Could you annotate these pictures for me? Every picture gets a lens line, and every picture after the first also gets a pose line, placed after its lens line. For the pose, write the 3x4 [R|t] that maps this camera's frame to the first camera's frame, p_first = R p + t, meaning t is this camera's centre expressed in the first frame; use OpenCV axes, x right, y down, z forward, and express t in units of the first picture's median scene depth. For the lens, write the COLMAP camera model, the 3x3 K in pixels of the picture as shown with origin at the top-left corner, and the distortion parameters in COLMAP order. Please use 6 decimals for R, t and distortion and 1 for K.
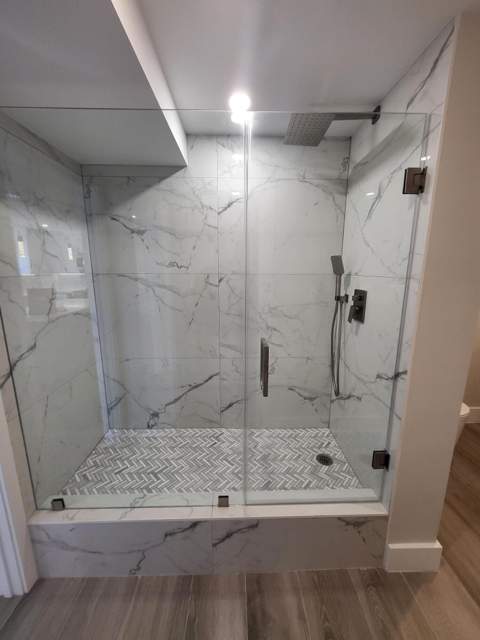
lens RADIAL K [[254.2, 0, 240.6], [0, 254.2, 317.2], [0, 0, 1]] dist [-0.000029, -0.000492]
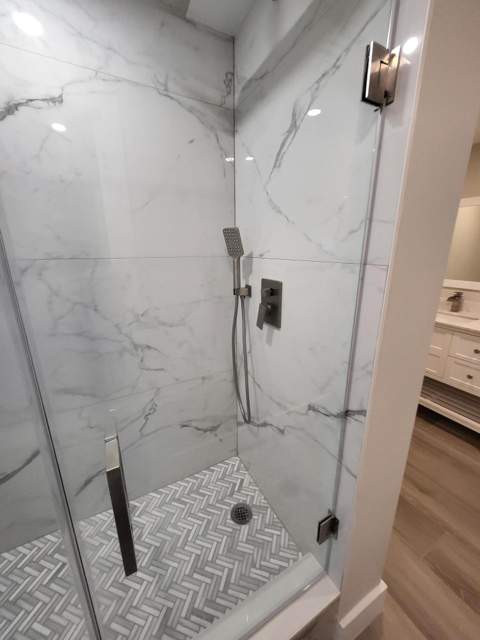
lens RADIAL K [[254.2, 0, 241.3], [0, 254.2, 318.6], [0, 0, 1]] dist [-0.000029, -0.000492]
pose [[0.890865, -0.126783, 0.436218, 0.084978], [0.090445, 0.990542, 0.103179, -0.075453], [-0.445173, -0.052465, 0.893906, 0.390391]]
